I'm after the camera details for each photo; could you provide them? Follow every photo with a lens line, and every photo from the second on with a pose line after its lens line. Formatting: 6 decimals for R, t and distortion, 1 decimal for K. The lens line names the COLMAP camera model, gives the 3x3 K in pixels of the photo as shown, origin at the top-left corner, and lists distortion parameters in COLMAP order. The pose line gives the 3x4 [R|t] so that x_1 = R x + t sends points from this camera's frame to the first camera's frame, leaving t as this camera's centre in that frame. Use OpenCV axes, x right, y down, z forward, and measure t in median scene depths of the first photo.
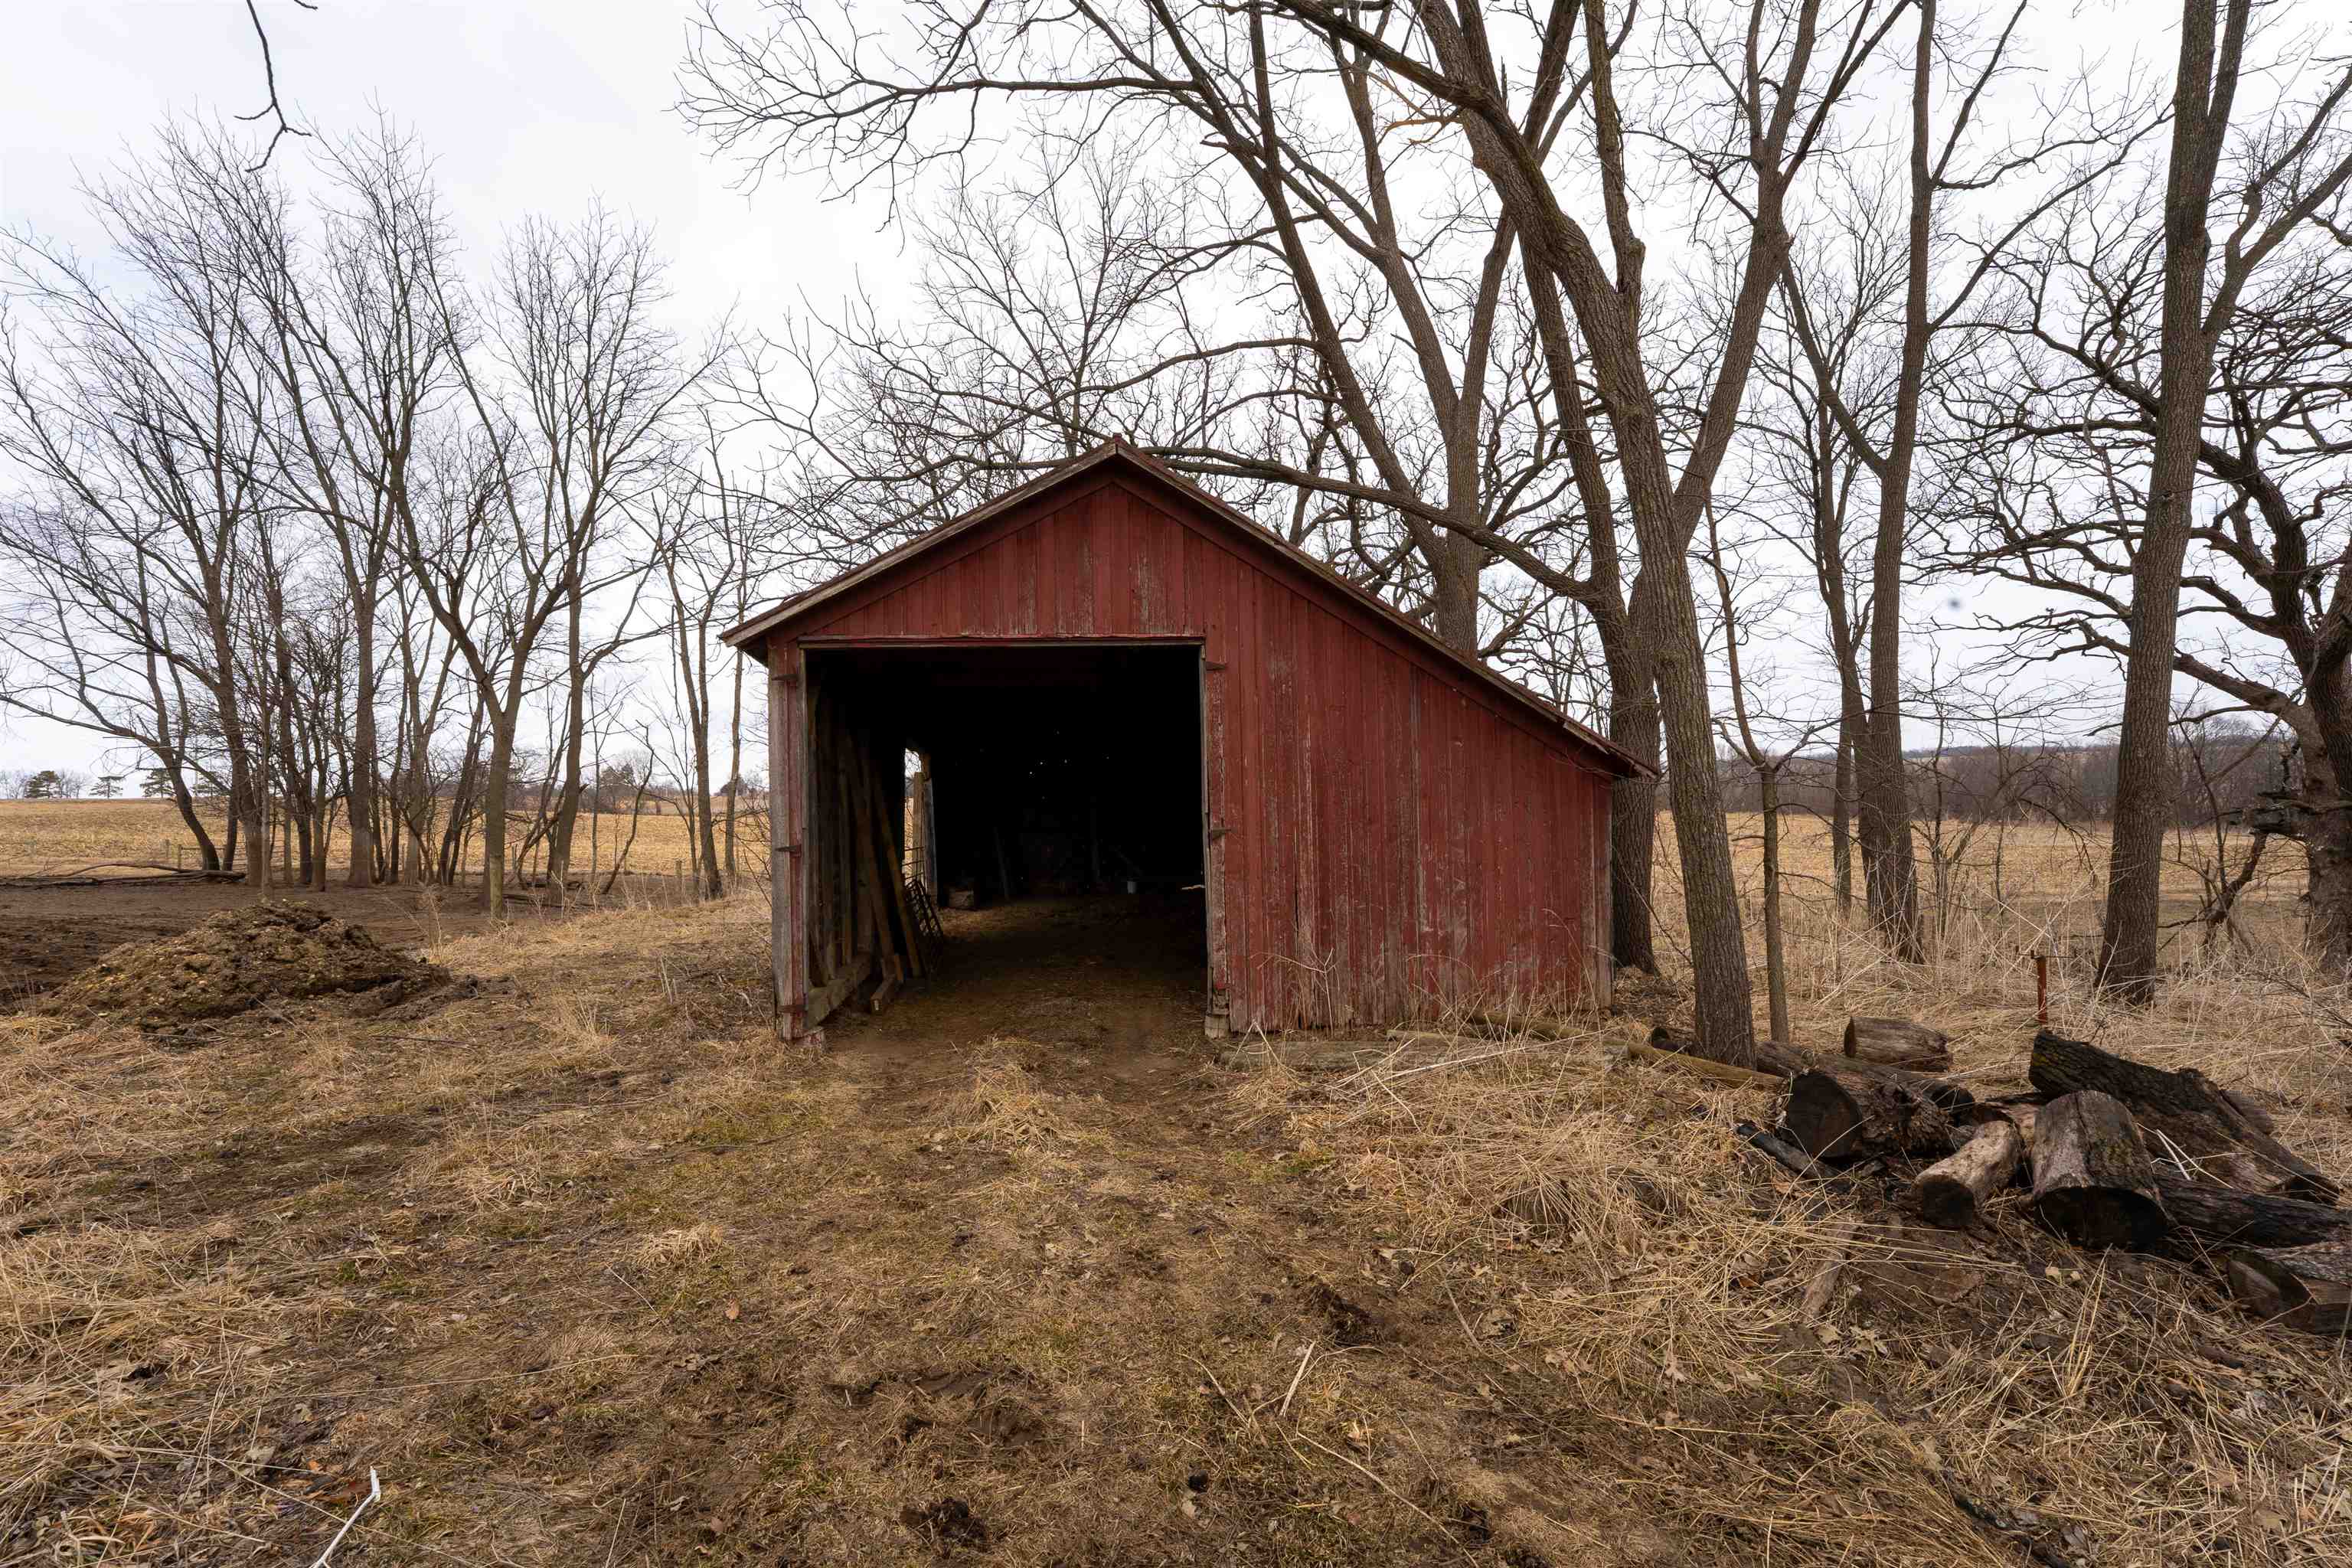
lens RADIAL K [[952.4, 0, 1176.4], [0, 952.4, 782.8], [0, 0, 1]] dist [-0.020558, 0.003311]
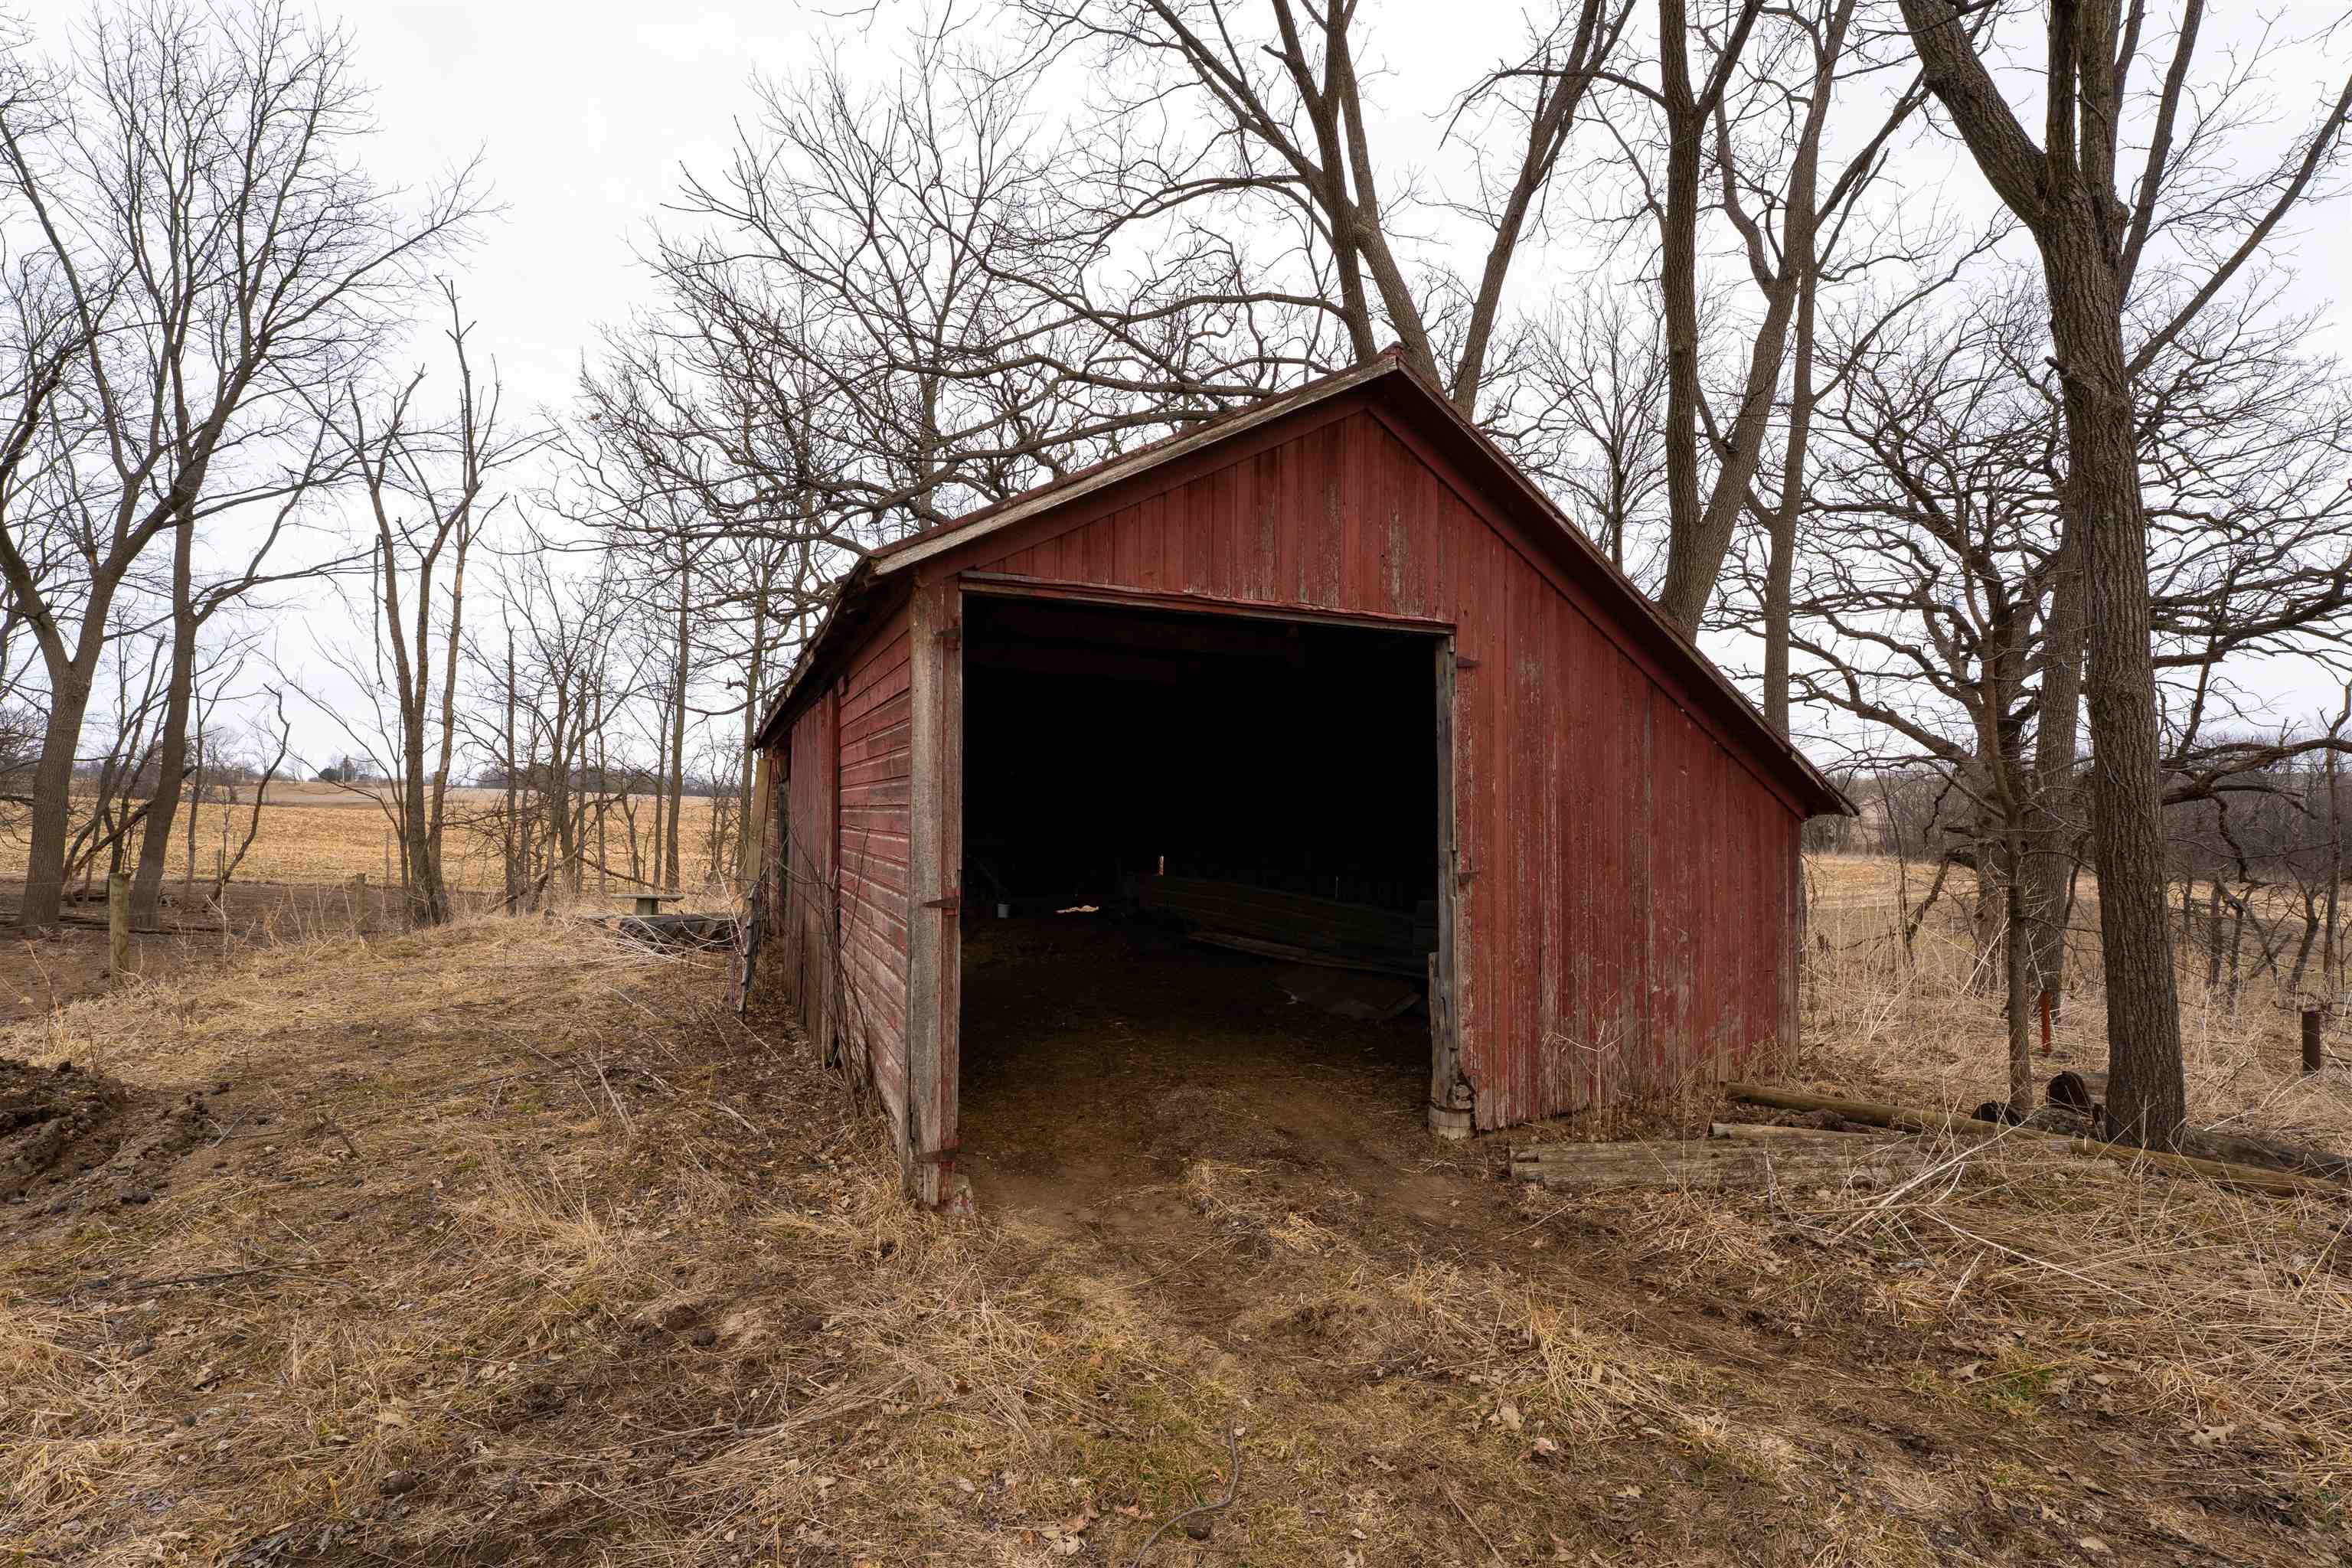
lens RADIAL K [[952.4, 0, 1177.0], [0, 952.4, 788.0], [0, 0, 1]] dist [-0.020558, 0.003311]
pose [[0.957788, 0.031232, 0.285772, -0.397488], [-0.030873, 0.999507, -0.005761, -0.007910], [-0.285811, -0.003305, 0.958280, 0.311174]]
